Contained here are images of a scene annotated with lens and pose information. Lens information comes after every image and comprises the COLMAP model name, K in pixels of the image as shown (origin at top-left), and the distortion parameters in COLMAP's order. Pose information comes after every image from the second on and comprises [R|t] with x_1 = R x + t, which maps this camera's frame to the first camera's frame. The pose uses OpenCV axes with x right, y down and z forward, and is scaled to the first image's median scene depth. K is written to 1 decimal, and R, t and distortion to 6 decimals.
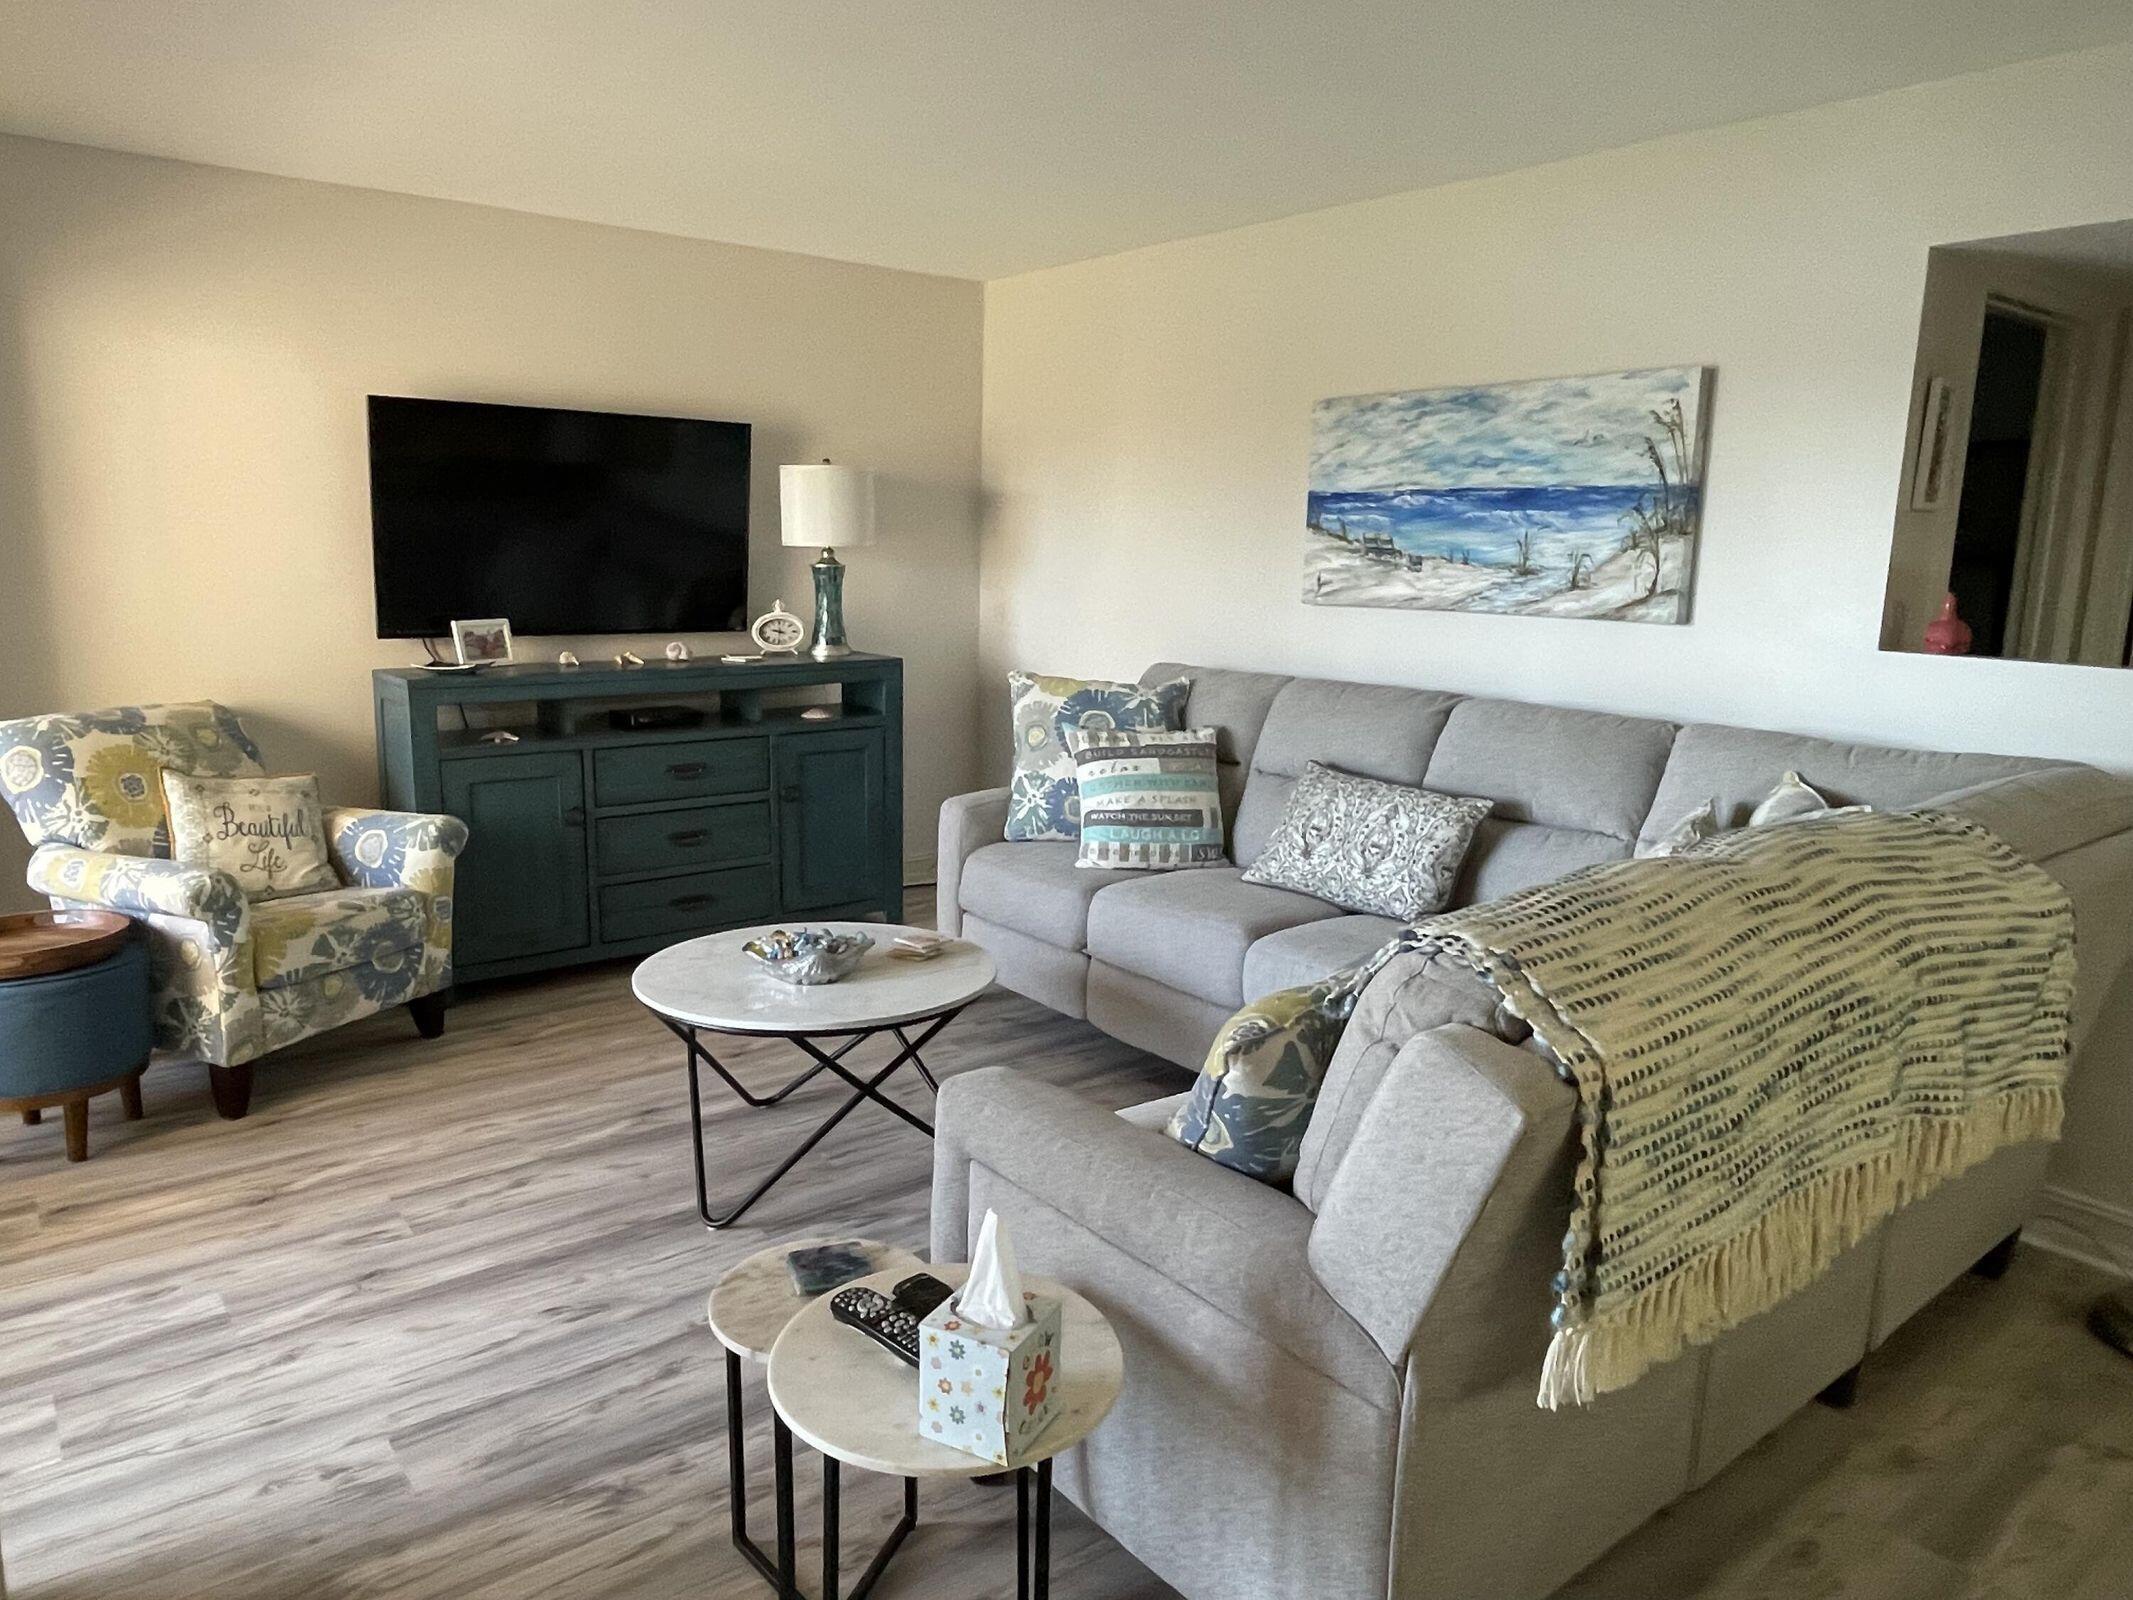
lens RADIAL K [[1417.6, 0, 1051.7], [0, 1417.6, 796.8], [0, 0, 1]] dist [0.004160, -0.010473]
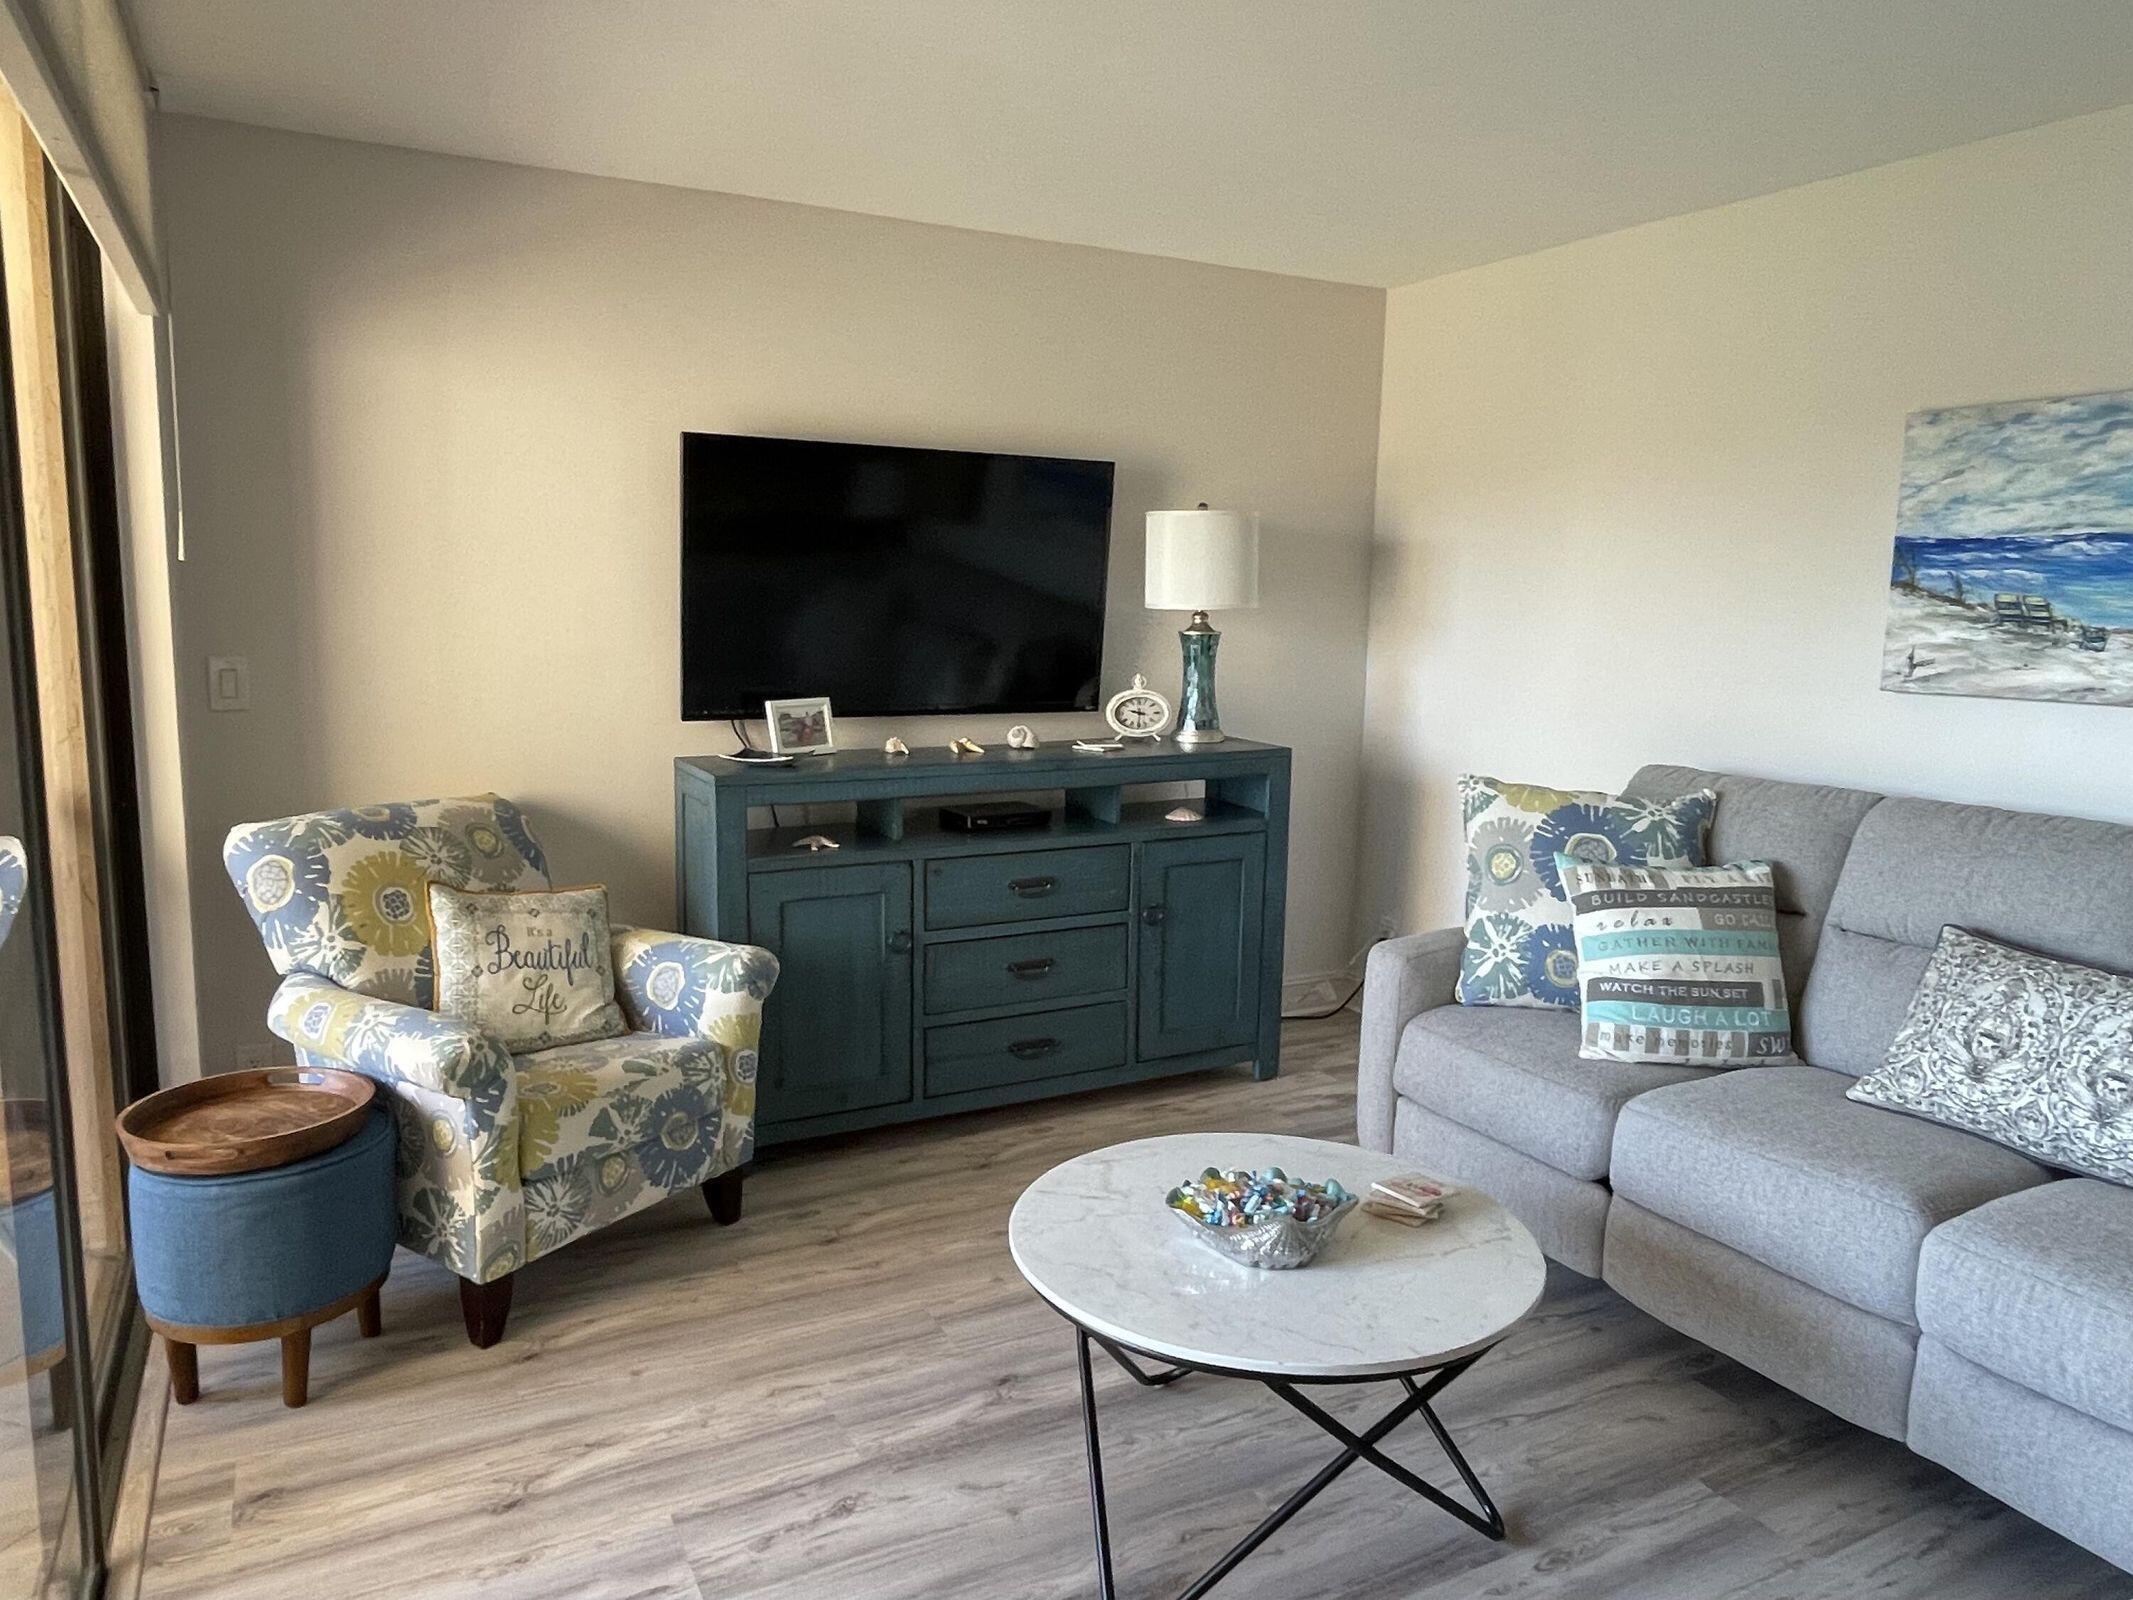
lens RADIAL K [[1417.6, 0, 1052.3], [0, 1417.6, 785.5], [0, 0, 1]] dist [0.004160, -0.010473]
pose [[0.983951, 0.023308, -0.176910, -0.127367], [-0.031015, 0.998681, -0.040926, -0.052359], [0.175723, 0.045756, 0.983376, 0.248992]]
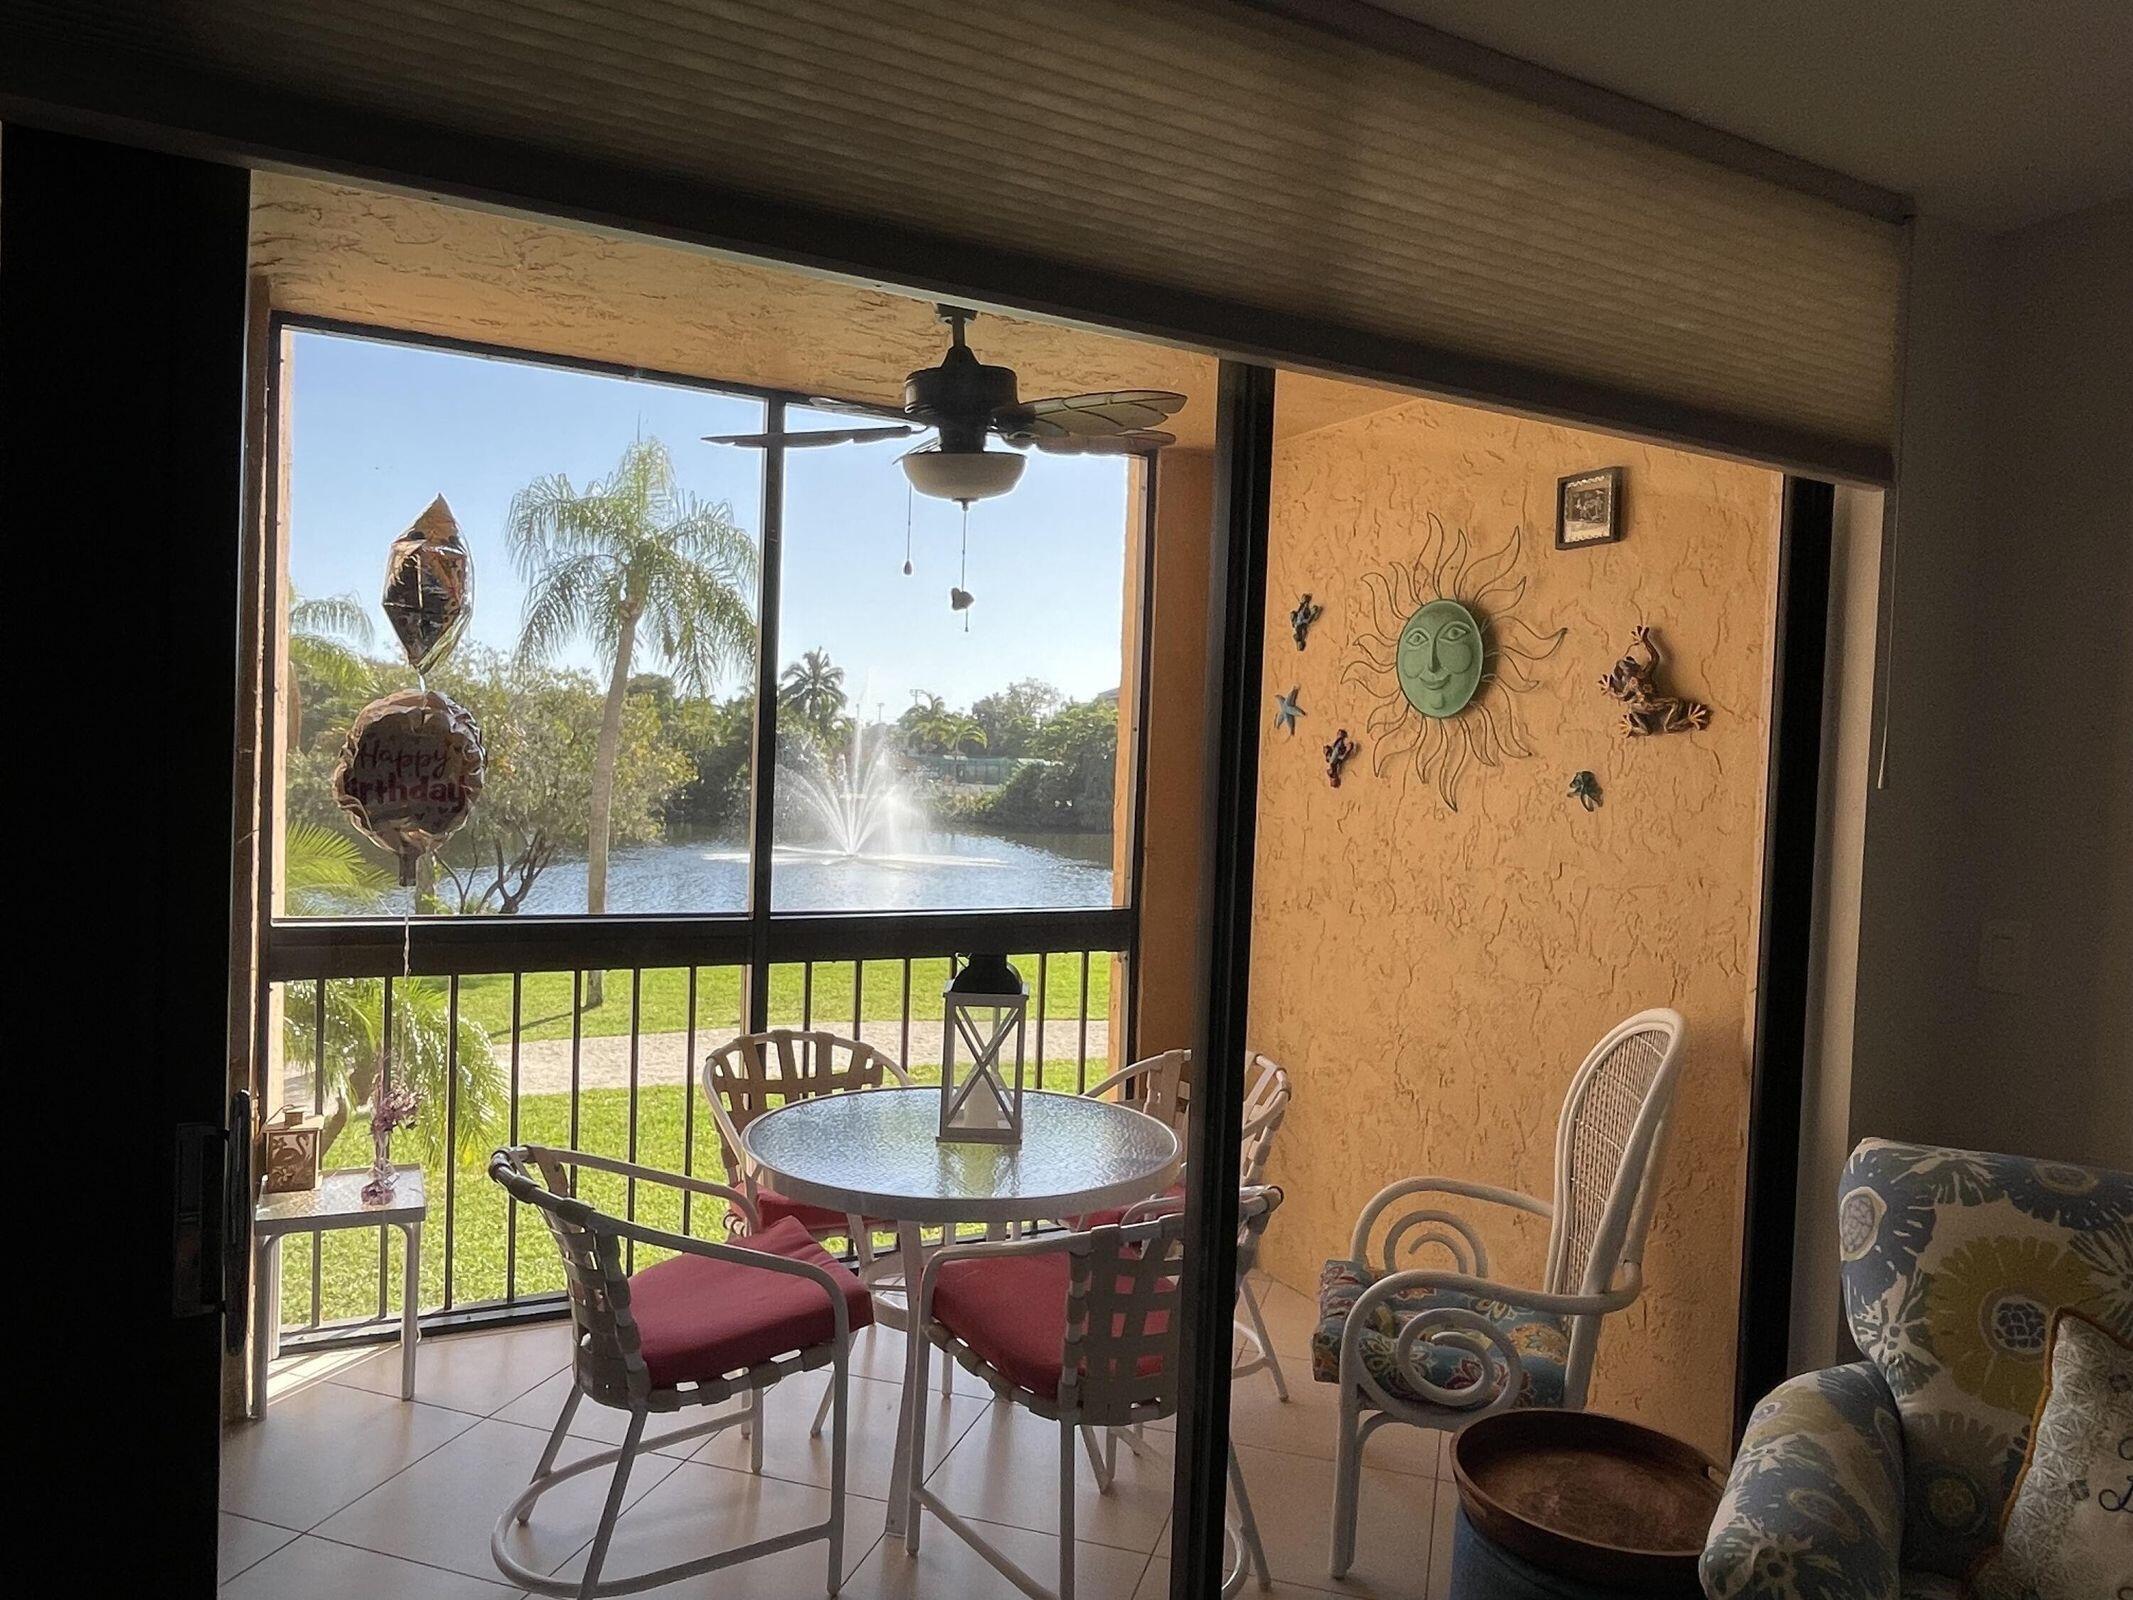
lens RADIAL K [[1417.6, 0, 1065.9], [0, 1417.6, 801.3], [0, 0, 1]] dist [0.004160, -0.010473]
pose [[-0.185930, 0.005704, -0.982546, -0.072527], [-0.217401, 0.974960, 0.046799, -0.137813], [0.958210, 0.222308, -0.180035, 0.691907]]
